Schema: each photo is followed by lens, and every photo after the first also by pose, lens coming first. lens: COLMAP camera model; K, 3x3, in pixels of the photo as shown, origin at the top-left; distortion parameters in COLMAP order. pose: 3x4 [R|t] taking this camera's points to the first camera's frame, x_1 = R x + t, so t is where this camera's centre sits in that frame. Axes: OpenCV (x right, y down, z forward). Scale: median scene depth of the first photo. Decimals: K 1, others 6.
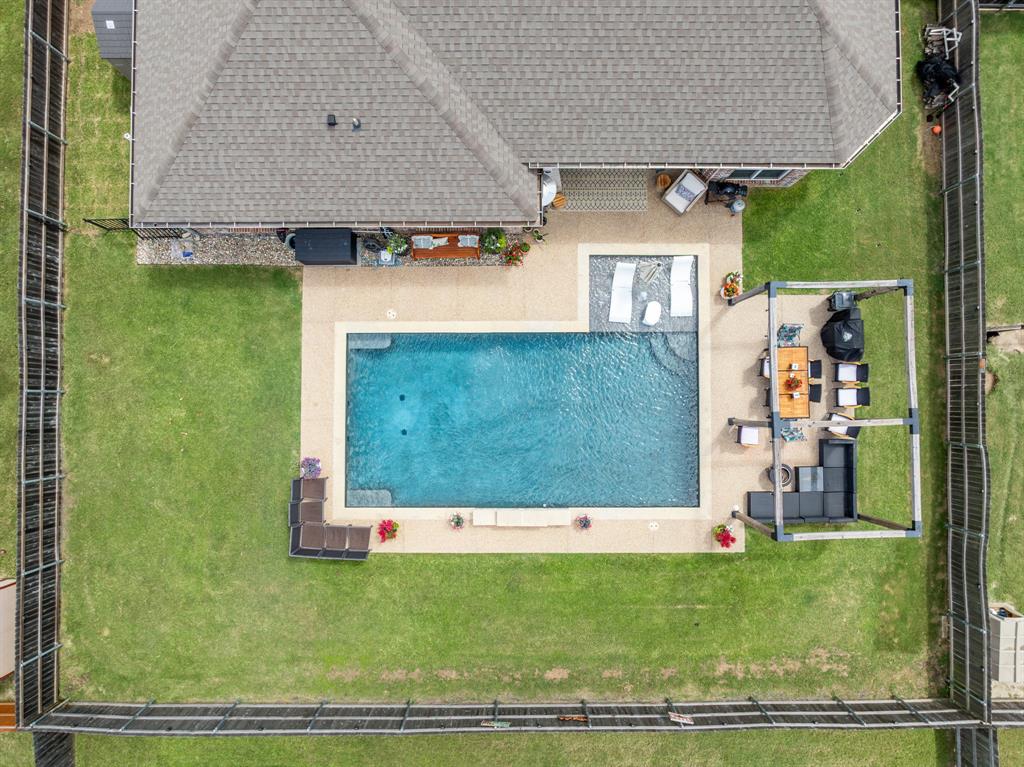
lens RADIAL K [[720.2, 0, 512.9], [0, 720.2, 379.5], [0, 0, 1]] dist [-0.032615, 0.021247]
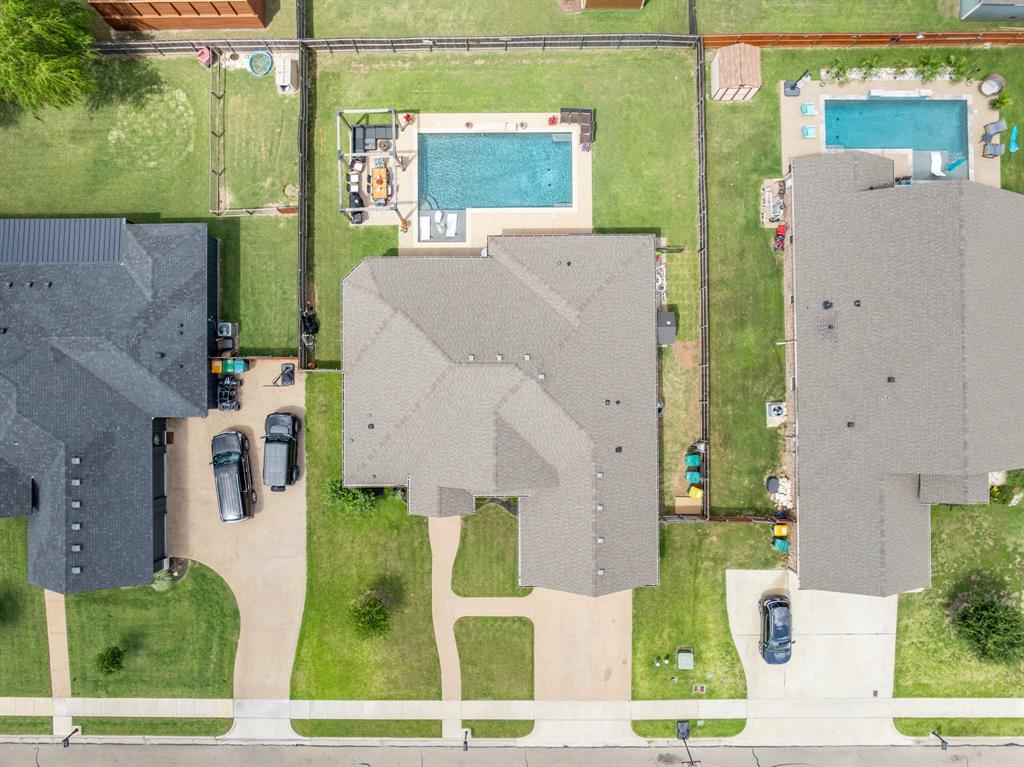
lens RADIAL K [[720.2, 0, 512.9], [0, 720.2, 379.5], [0, 0, 1]] dist [-0.032615, 0.021247]
pose [[-0.999973, 0.007011, -0.002397, -0.033613], [-0.007111, -0.998967, 0.044885, -0.713393], [-0.002080, 0.044901, 0.998989, -1.254362]]
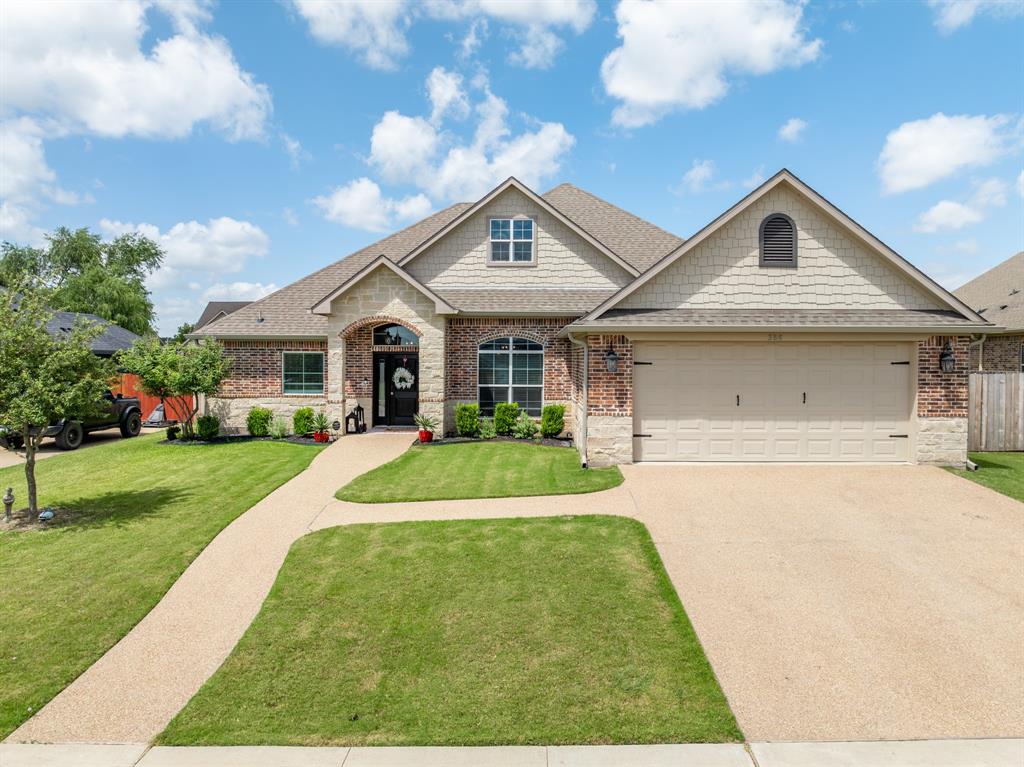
lens RADIAL K [[720.2, 0, 512.9], [0, 720.2, 379.5], [0, 0, 1]] dist [-0.032615, 0.021247]
pose [[-0.999740, -0.004715, 0.022288, -0.014362], [0.022287, 0.000200, 0.999752, -1.920479], [-0.004718, 0.999989, -0.000095, 0.948991]]
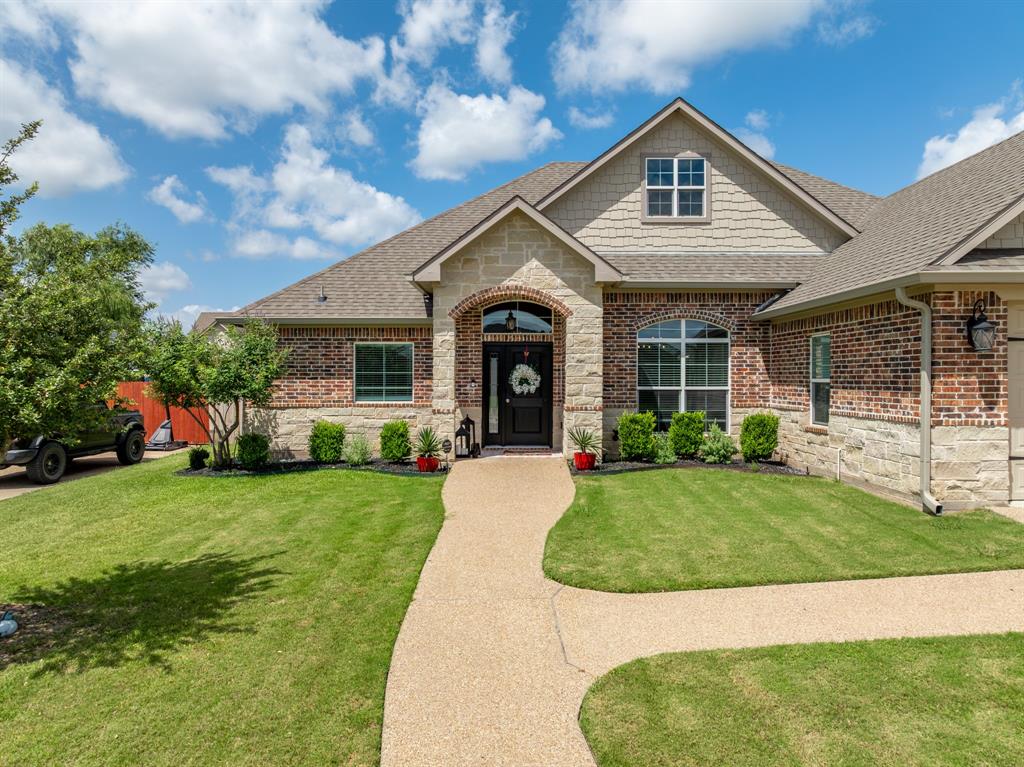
lens RADIAL K [[720.2, 0, 512.9], [0, 720.2, 379.5], [0, 0, 1]] dist [-0.032615, 0.021247]
pose [[-0.999994, 0.000773, -0.003296, 0.178584], [-0.003273, 0.028275, 0.999595, -1.630935], [0.000866, 0.999600, -0.028272, 0.968747]]
